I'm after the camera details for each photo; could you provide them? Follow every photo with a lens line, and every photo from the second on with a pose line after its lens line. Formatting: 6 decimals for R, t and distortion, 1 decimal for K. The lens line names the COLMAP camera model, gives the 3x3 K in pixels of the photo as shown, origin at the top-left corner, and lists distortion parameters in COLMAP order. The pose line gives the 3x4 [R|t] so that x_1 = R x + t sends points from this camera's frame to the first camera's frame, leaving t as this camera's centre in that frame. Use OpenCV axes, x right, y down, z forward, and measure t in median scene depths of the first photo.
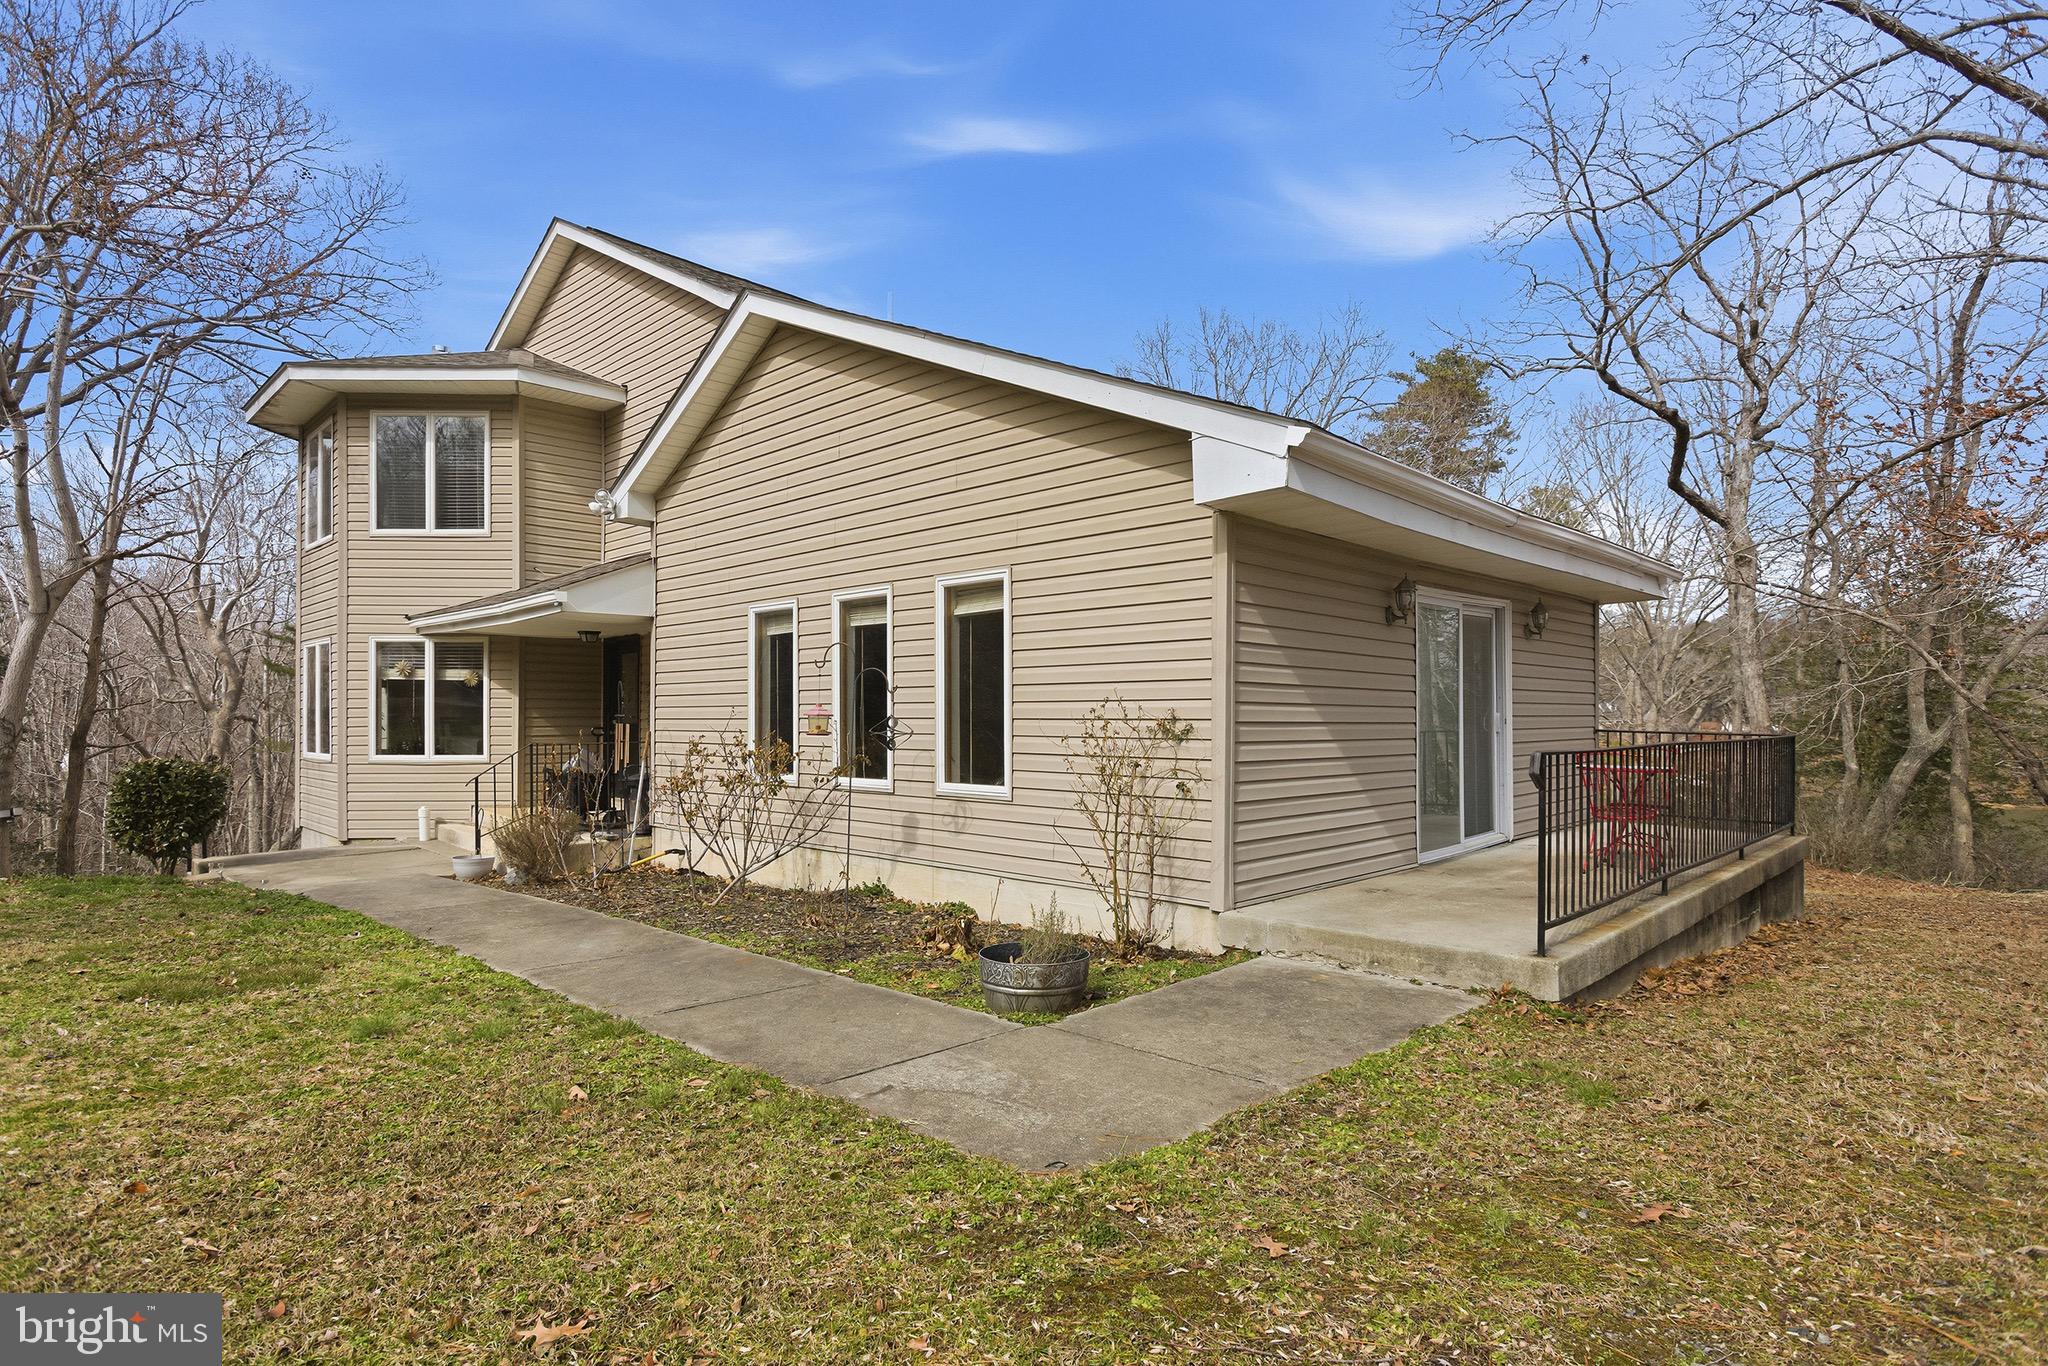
lens RADIAL K [[1044.7, 0, 1014.4], [0, 1044.7, 714.9], [0, 0, 1]] dist [-0.001085, 0.000049]
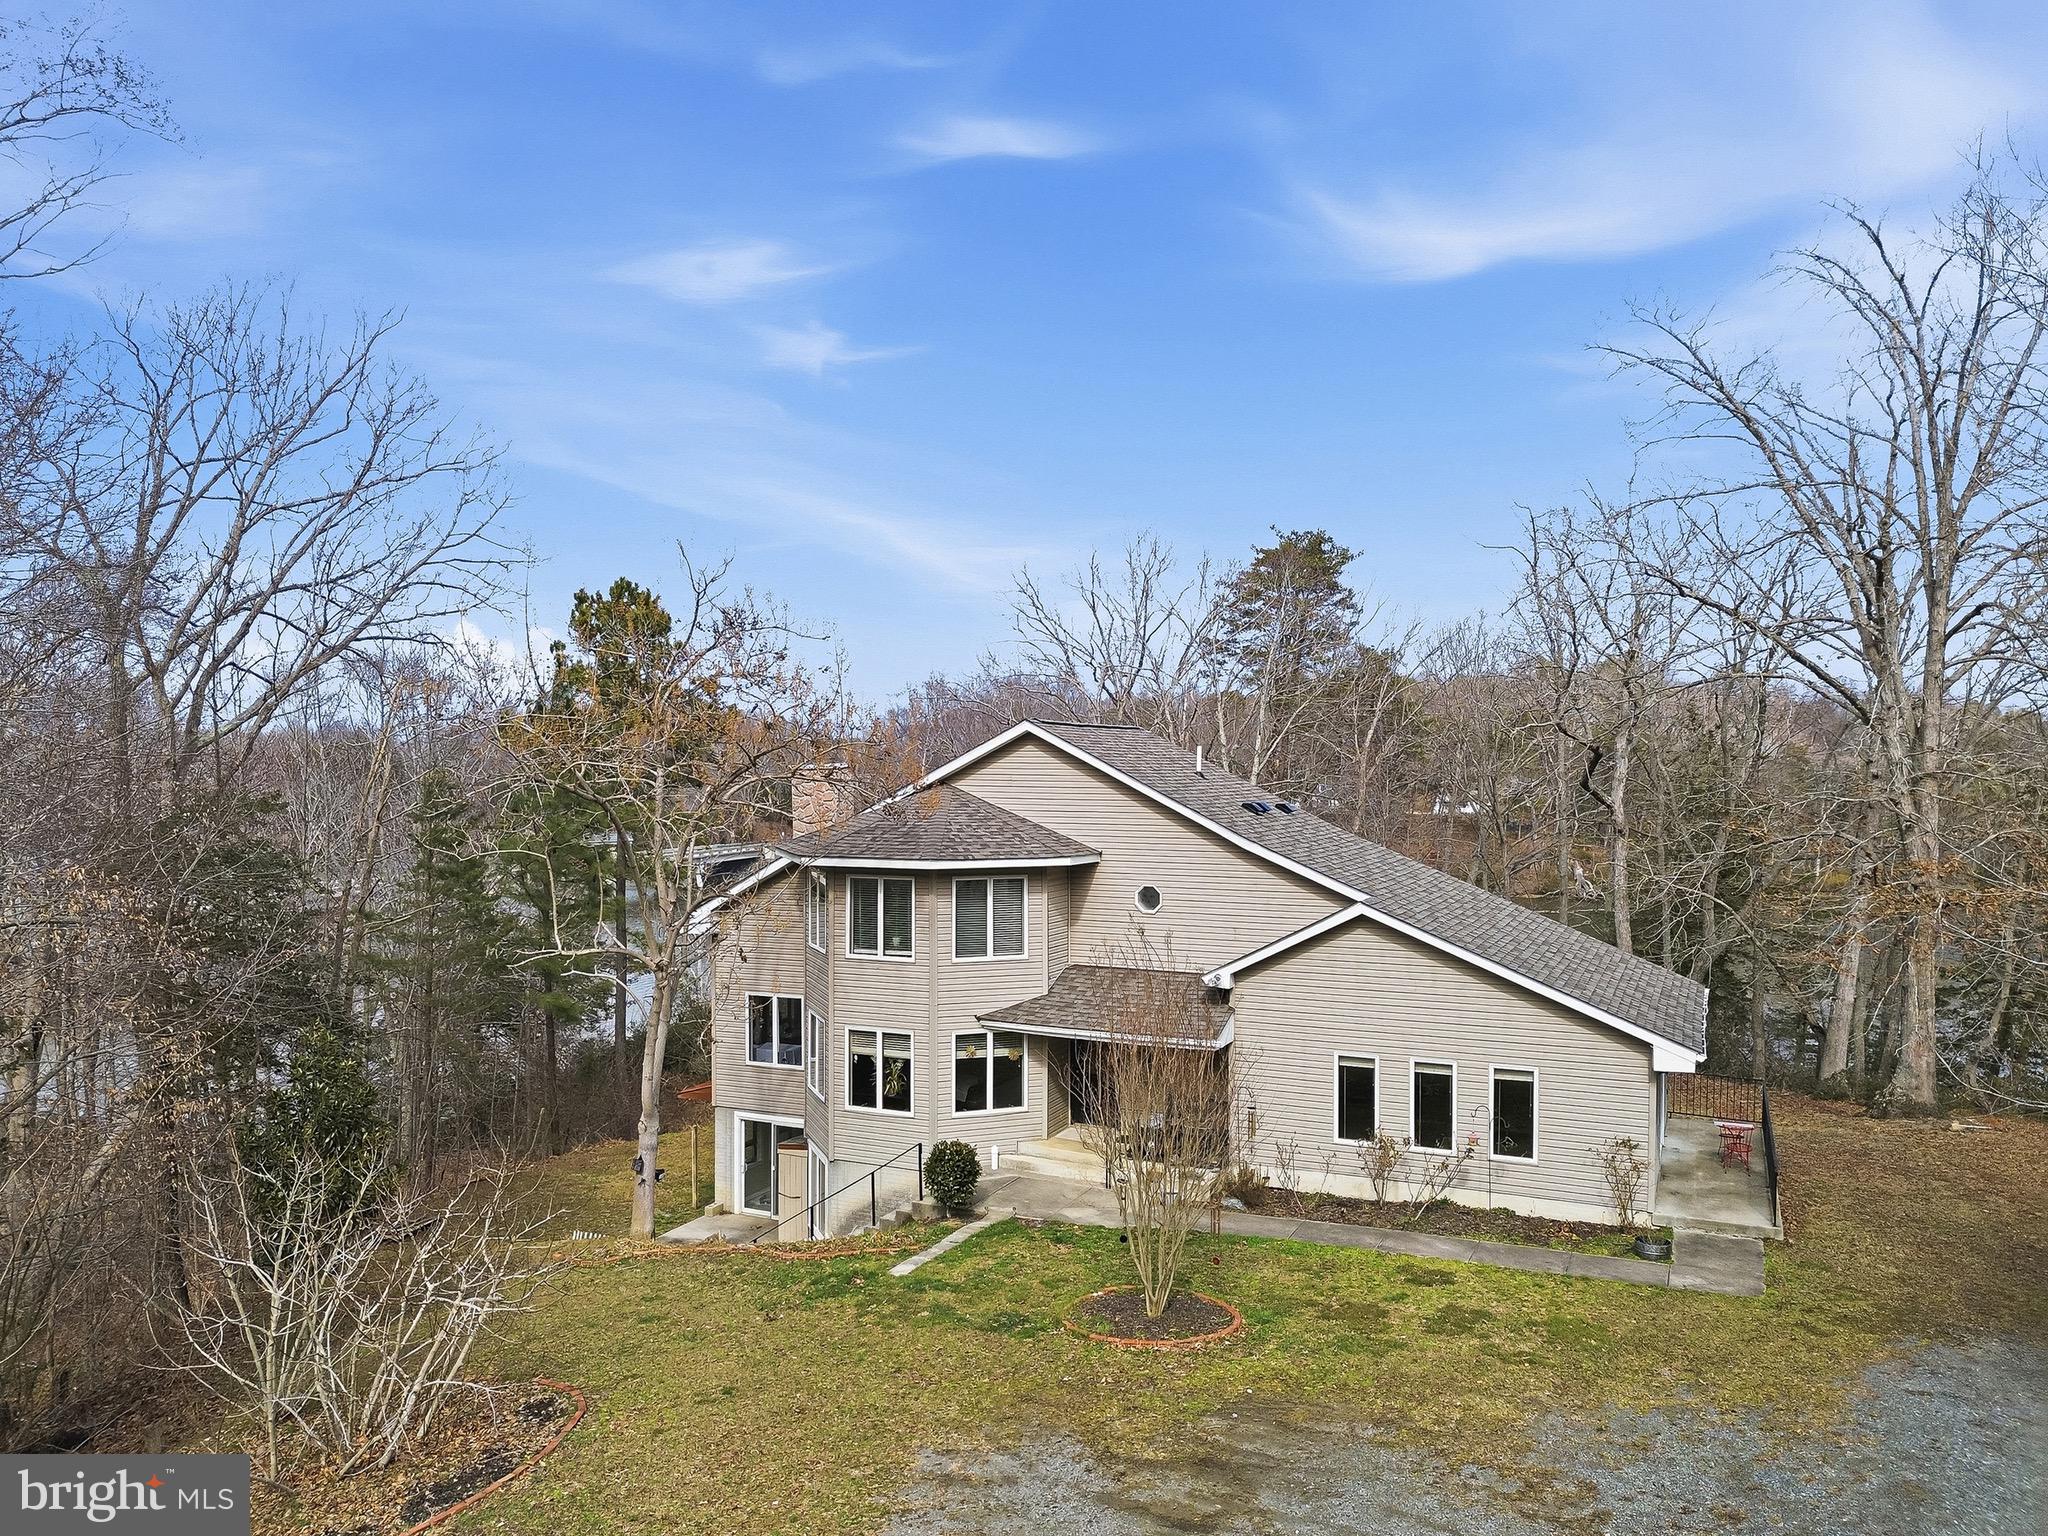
lens RADIAL K [[1429.9, 0, 1025.5], [0, 1429.9, 836.5], [0, 0, 1]] dist [0.072678, -0.073424]
pose [[0.945715, -0.011107, 0.324808, -1.856903], [-0.002064, 0.999190, 0.040177, -0.680900], [-0.324991, -0.038666, 0.944926, -1.451907]]
